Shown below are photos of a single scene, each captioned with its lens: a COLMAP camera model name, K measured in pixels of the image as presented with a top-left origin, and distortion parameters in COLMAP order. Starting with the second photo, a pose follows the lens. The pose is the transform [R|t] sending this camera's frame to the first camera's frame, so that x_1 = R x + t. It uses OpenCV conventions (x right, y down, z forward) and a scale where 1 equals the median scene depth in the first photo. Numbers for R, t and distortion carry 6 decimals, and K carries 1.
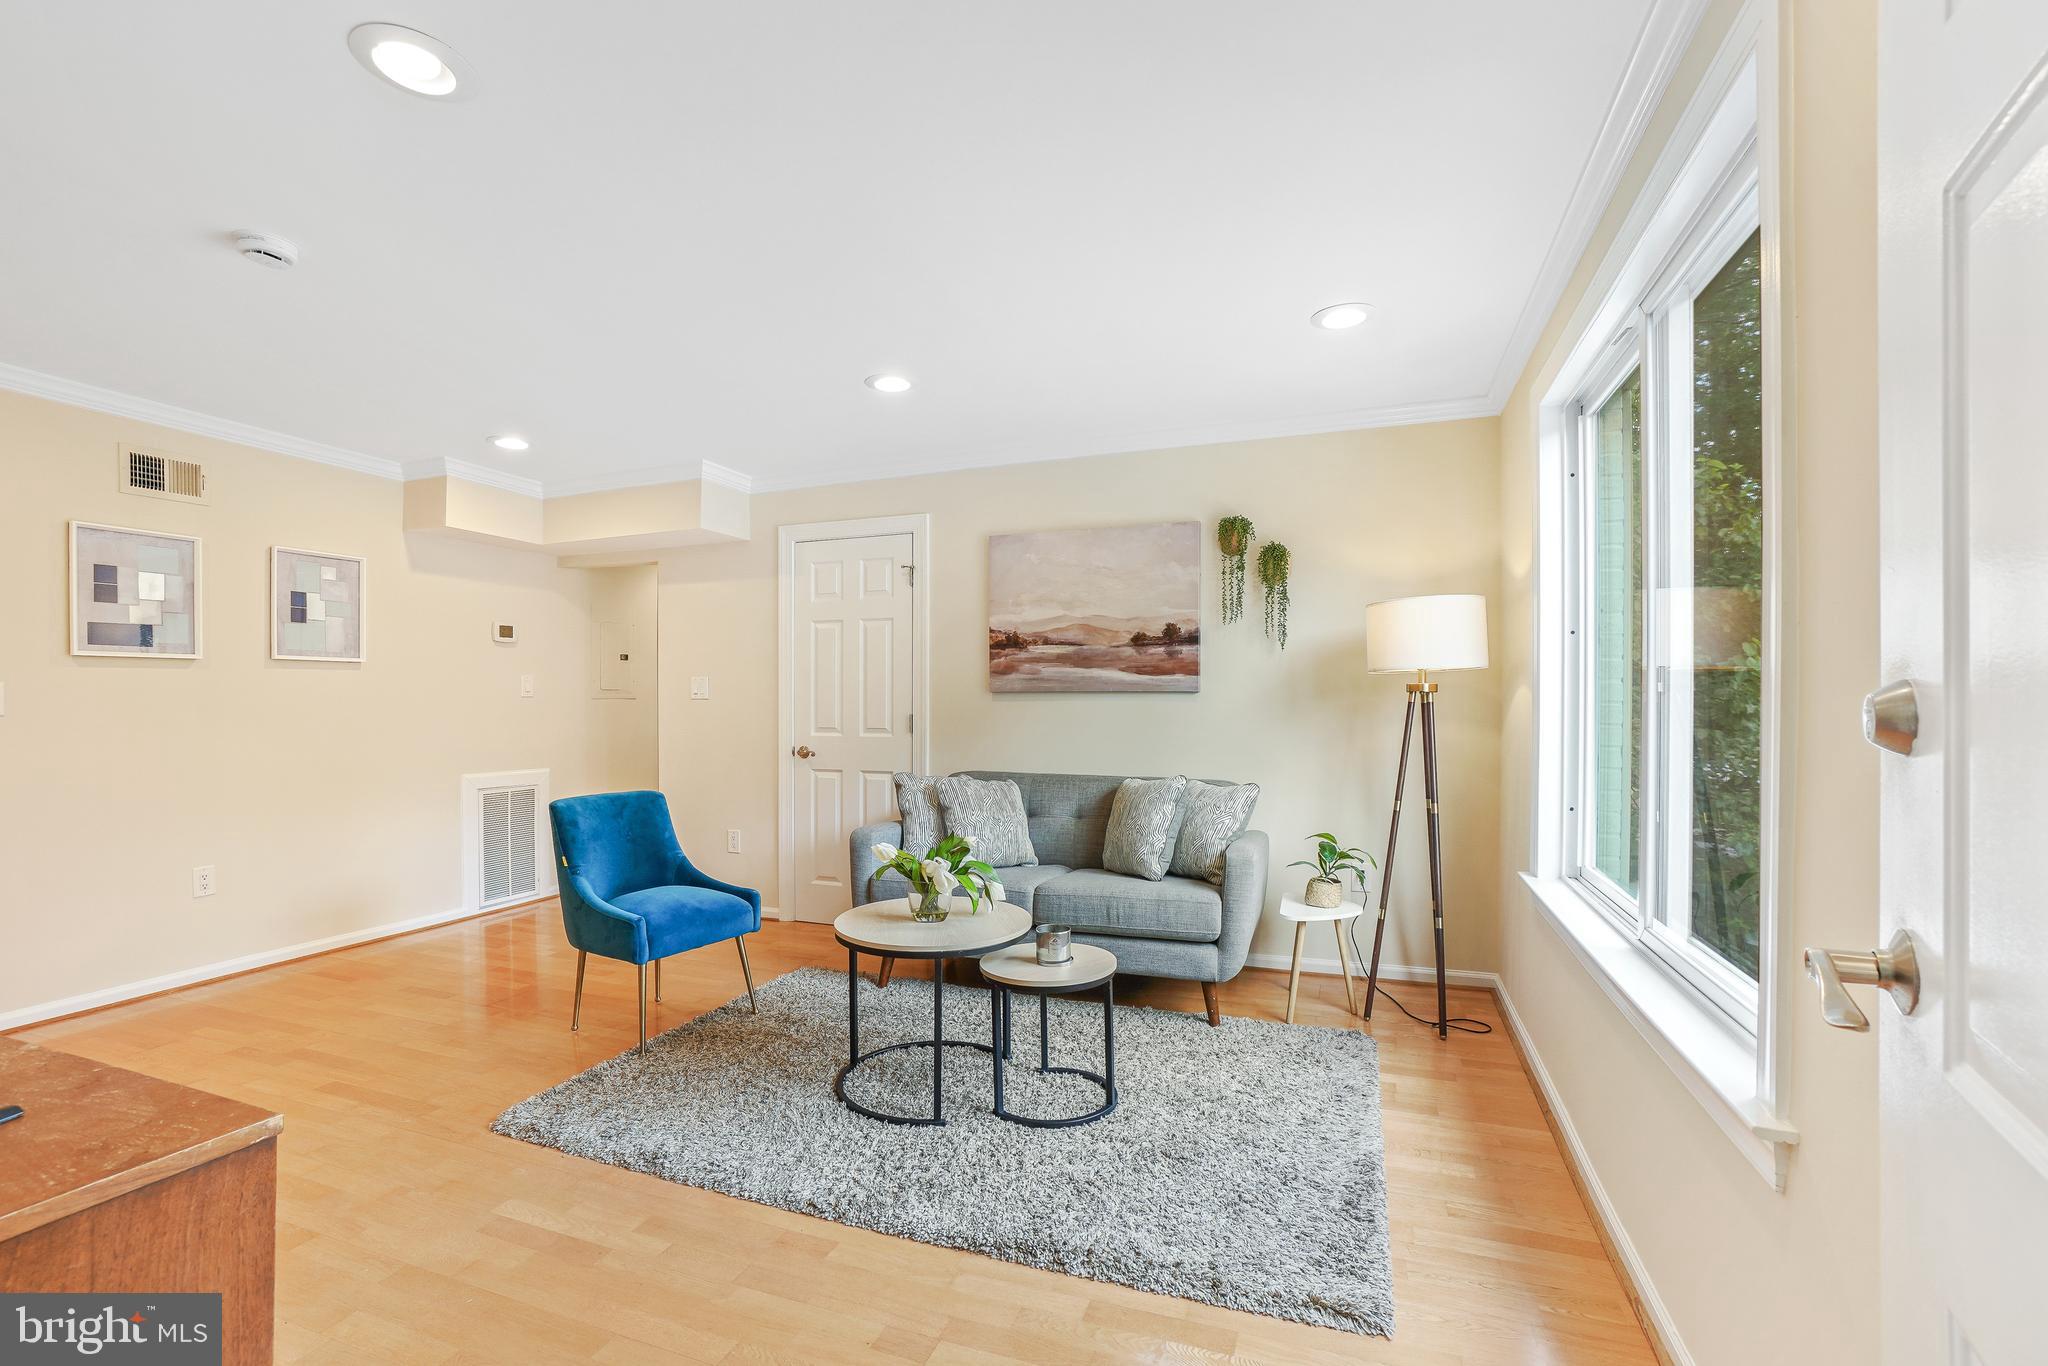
lens RADIAL K [[912.2, 0, 1011.5], [0, 912.2, 684.3], [0, 0, 1]] dist [-0.036167, 0.013293]
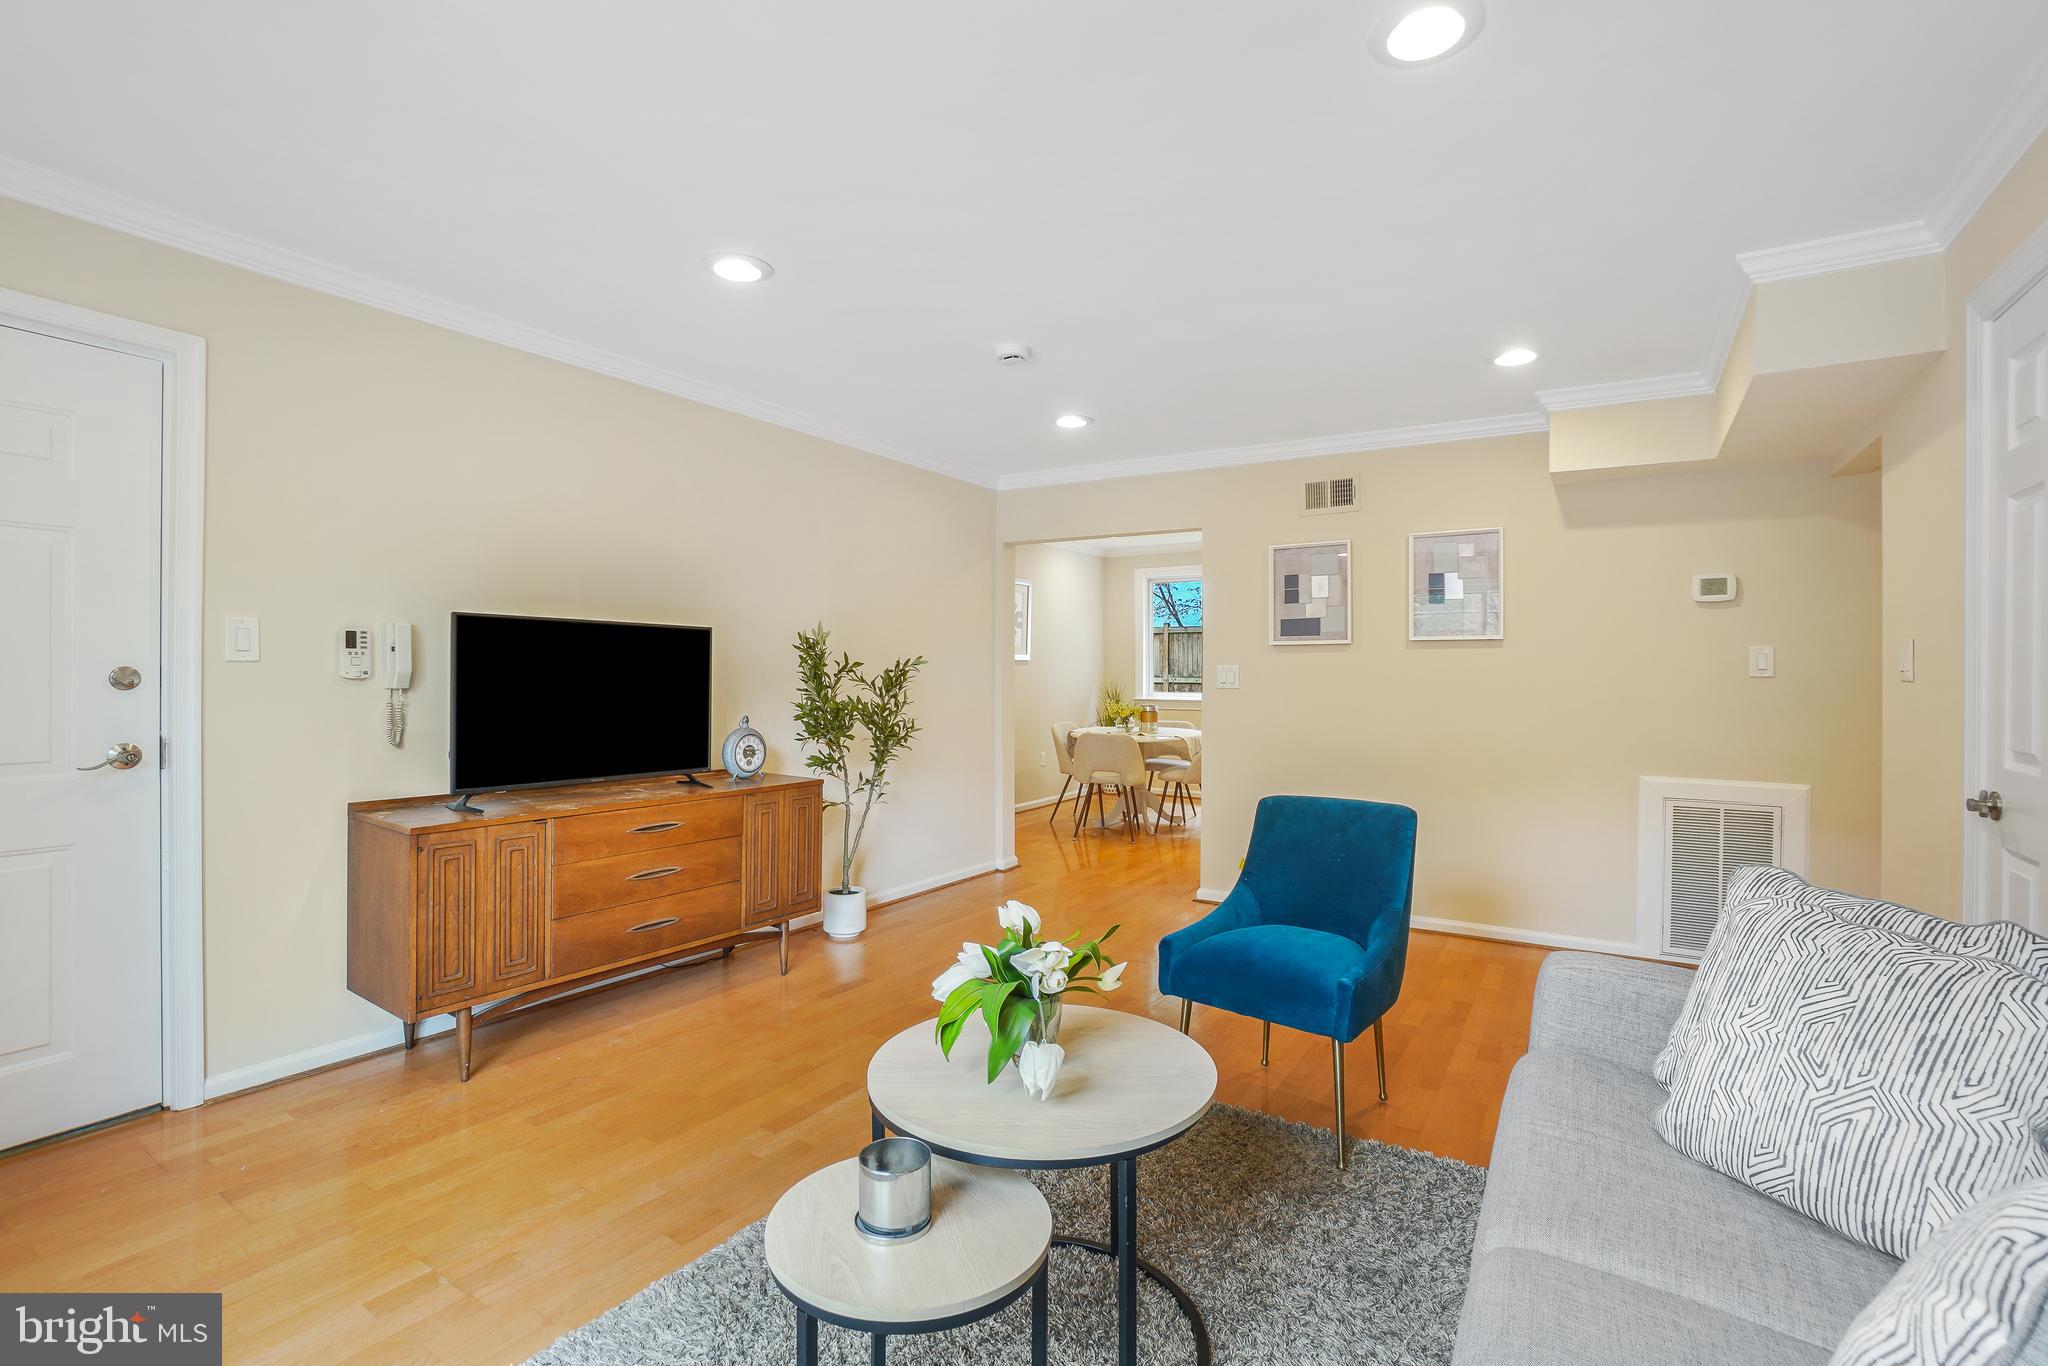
lens RADIAL K [[912.2, 0, 1033.7], [0, 912.2, 692.4], [0, 0, 1]] dist [-0.036167, 0.013293]
pose [[-0.197879, 0.014818, -0.980114, 0.302151], [0.007639, 0.999879, 0.013574, 0.014757], [0.980197, -0.004801, -0.197968, 0.730788]]
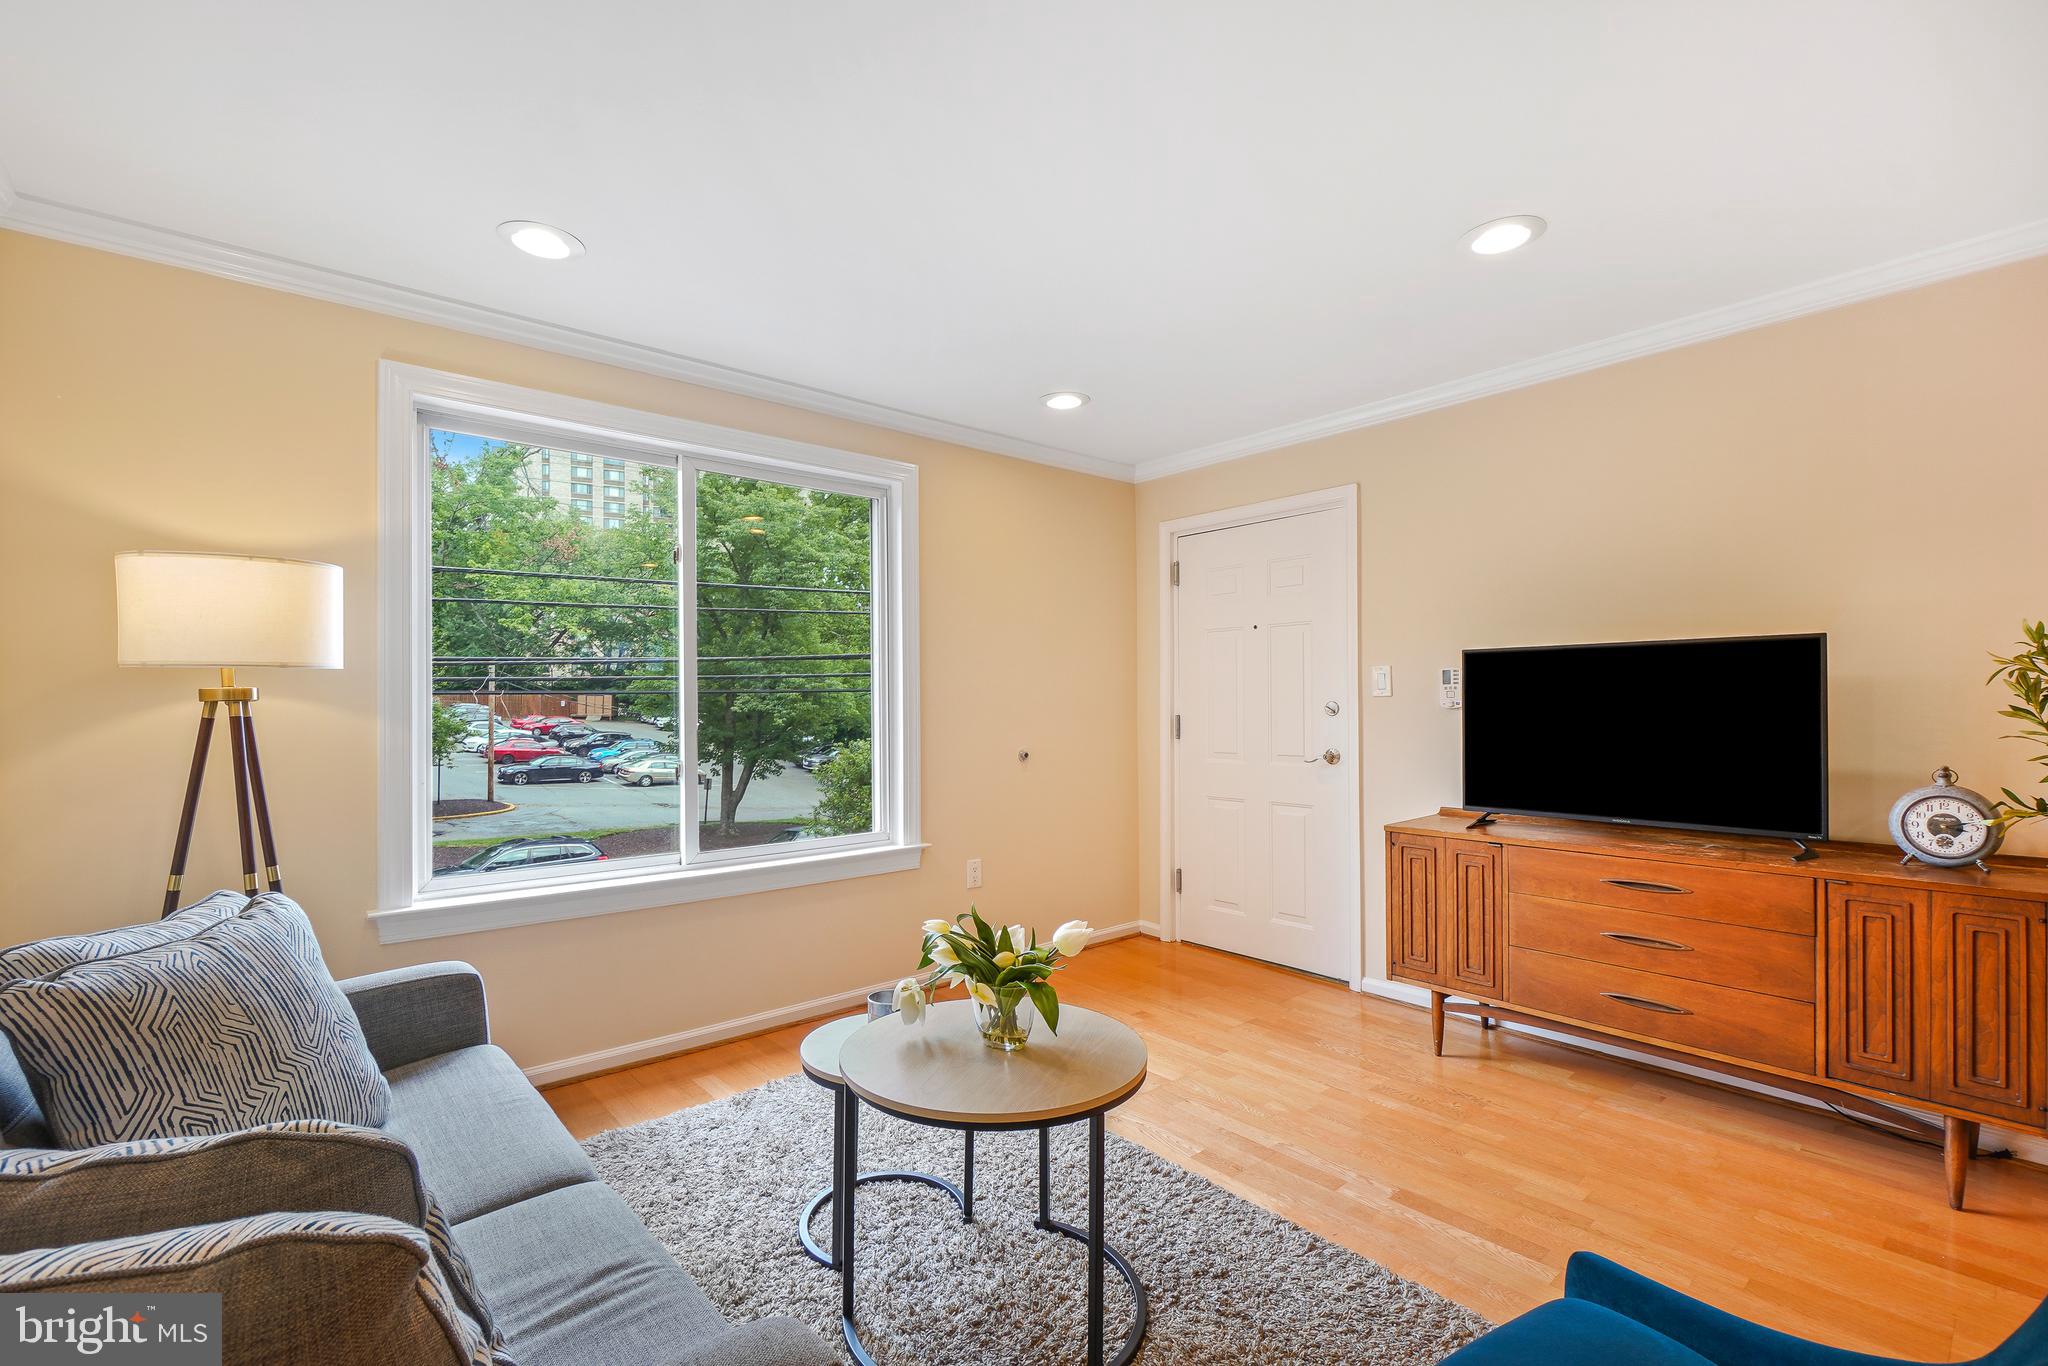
lens RADIAL K [[912.2, 0, 1027.0], [0, 912.2, 700.5], [0, 0, 1]] dist [-0.036167, 0.013293]
pose [[-0.881845, 0.008721, 0.471459, -0.269840], [0.000410, 0.999843, -0.017728, 0.016286], [-0.471540, -0.015440, -0.881710, 1.017226]]
